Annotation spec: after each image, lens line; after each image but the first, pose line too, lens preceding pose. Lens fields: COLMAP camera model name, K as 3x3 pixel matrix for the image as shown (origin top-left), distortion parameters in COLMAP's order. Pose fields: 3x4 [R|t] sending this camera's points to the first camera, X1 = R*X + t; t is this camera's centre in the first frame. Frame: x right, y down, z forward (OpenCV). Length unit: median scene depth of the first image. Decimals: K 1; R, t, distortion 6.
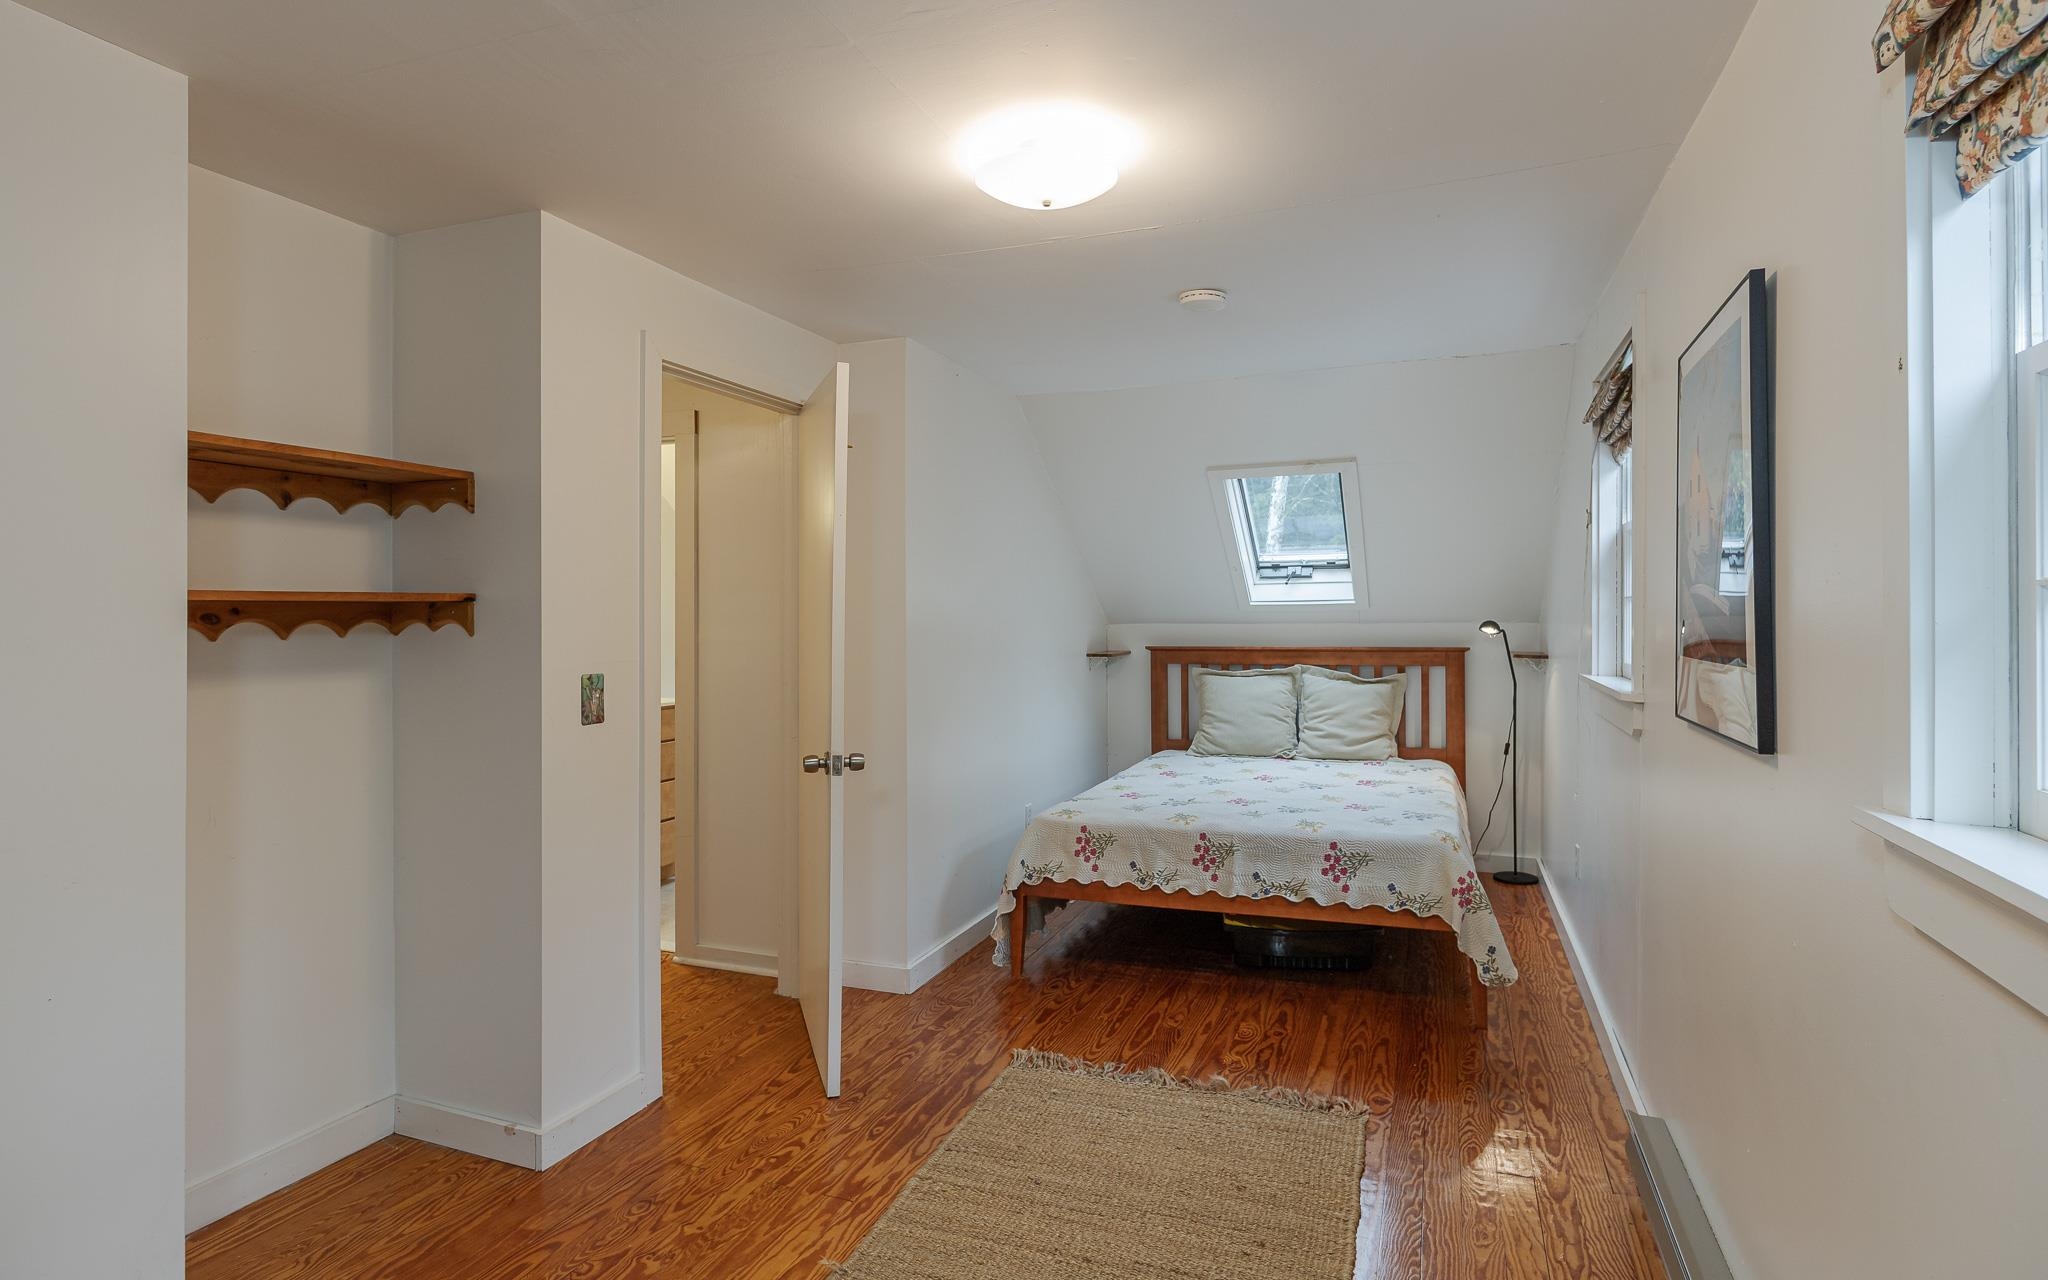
lens RADIAL K [[1098.3, 0, 1000.0], [0, 1098.3, 591.8], [0, 0, 1]] dist [-0.001538, -0.001138]
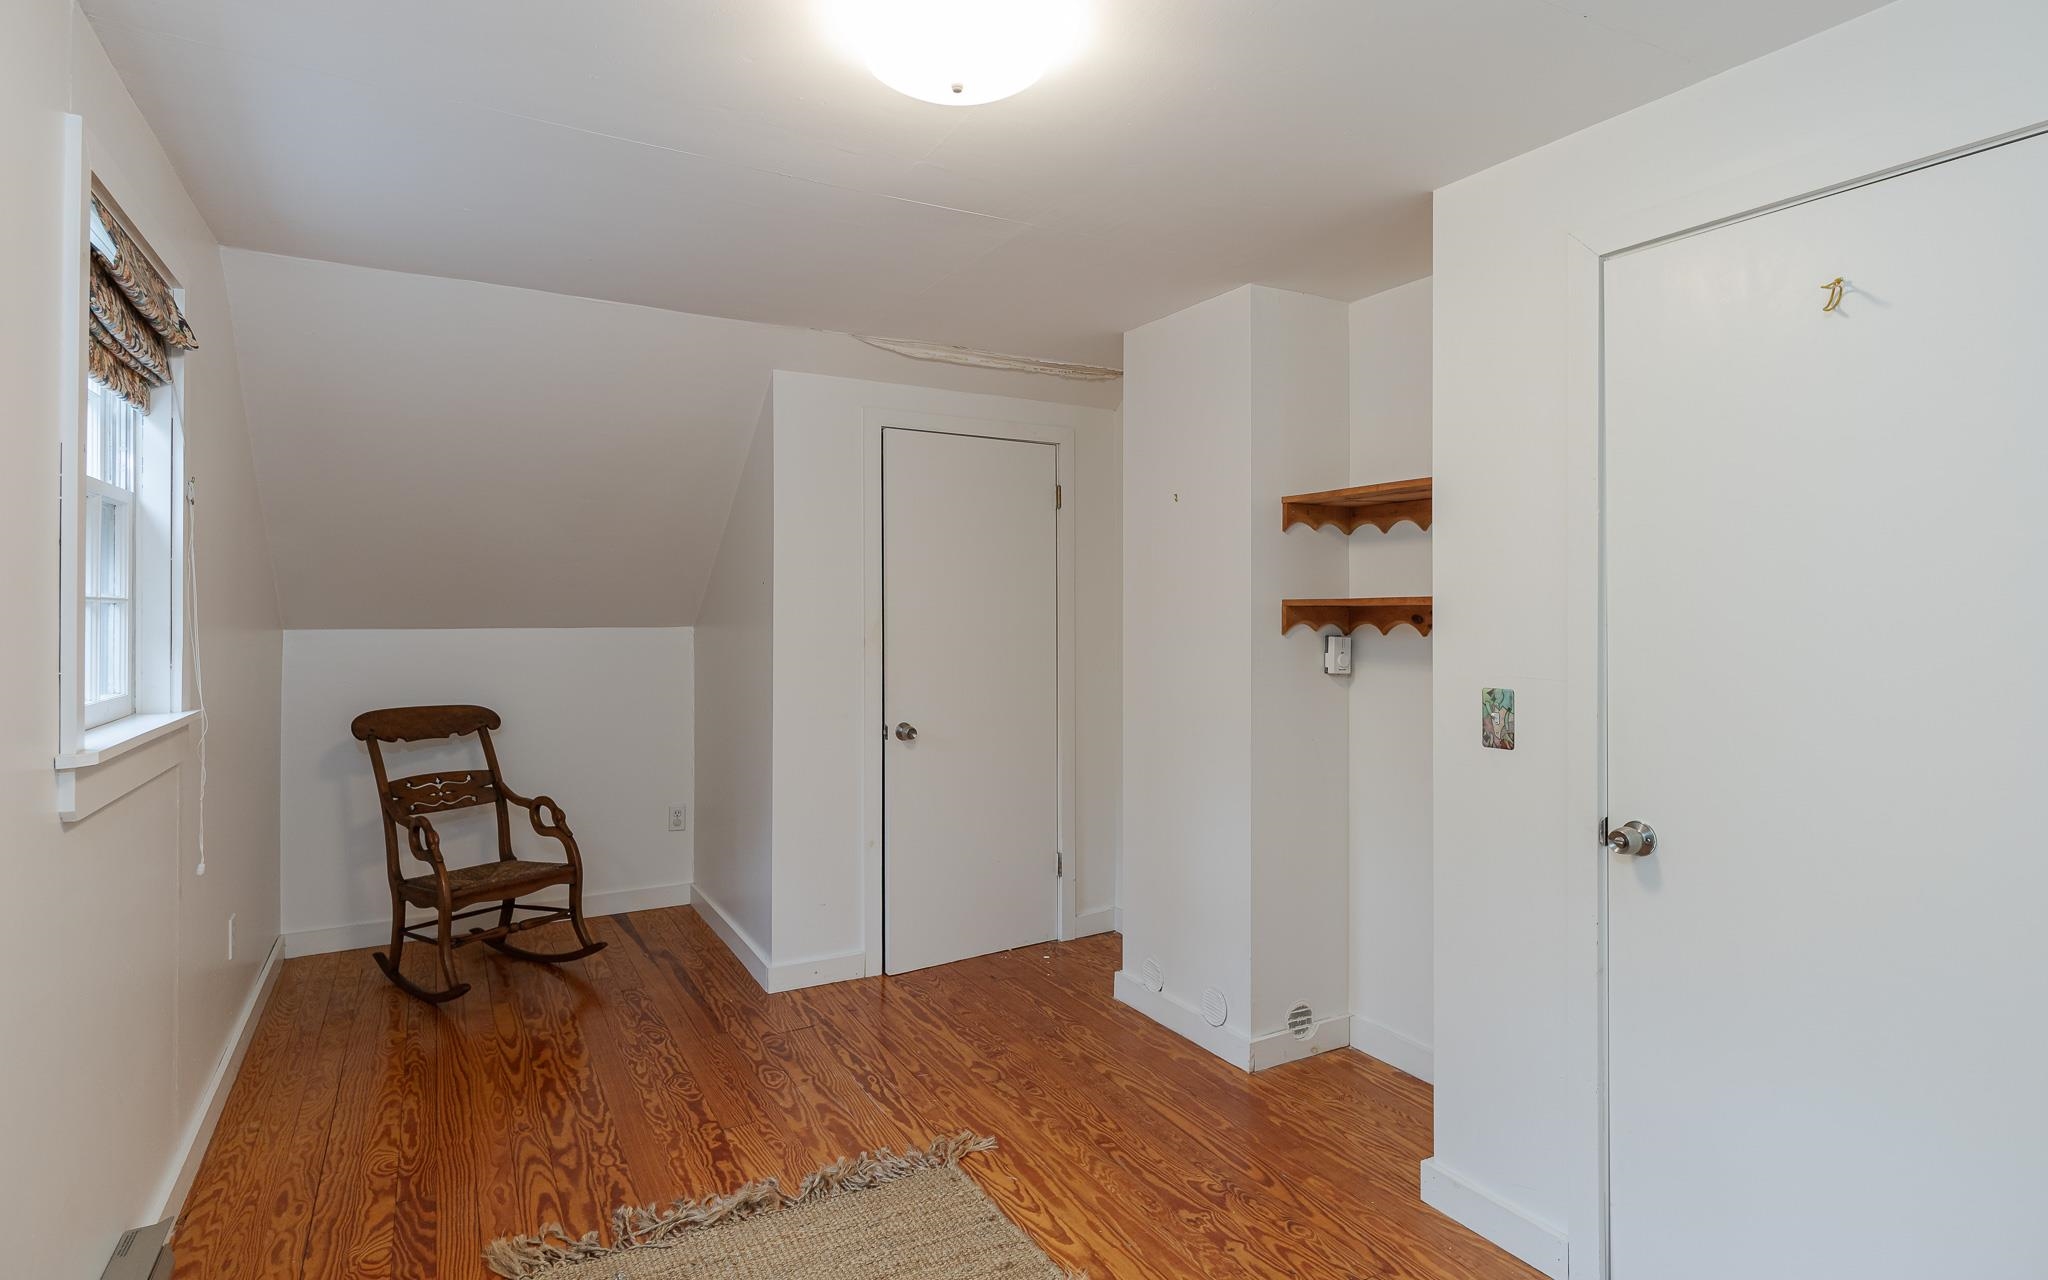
lens RADIAL K [[1039.6, 0, 1028.5], [0, 1039.6, 594.4], [0, 0, 1]] dist [-0.001844, -0.002286]
pose [[-0.623322, -0.015544, -0.781811, 0.554356], [0.009054, 0.999592, -0.027093, 0.024454], [0.781913, -0.023966, -0.622927, 1.421335]]
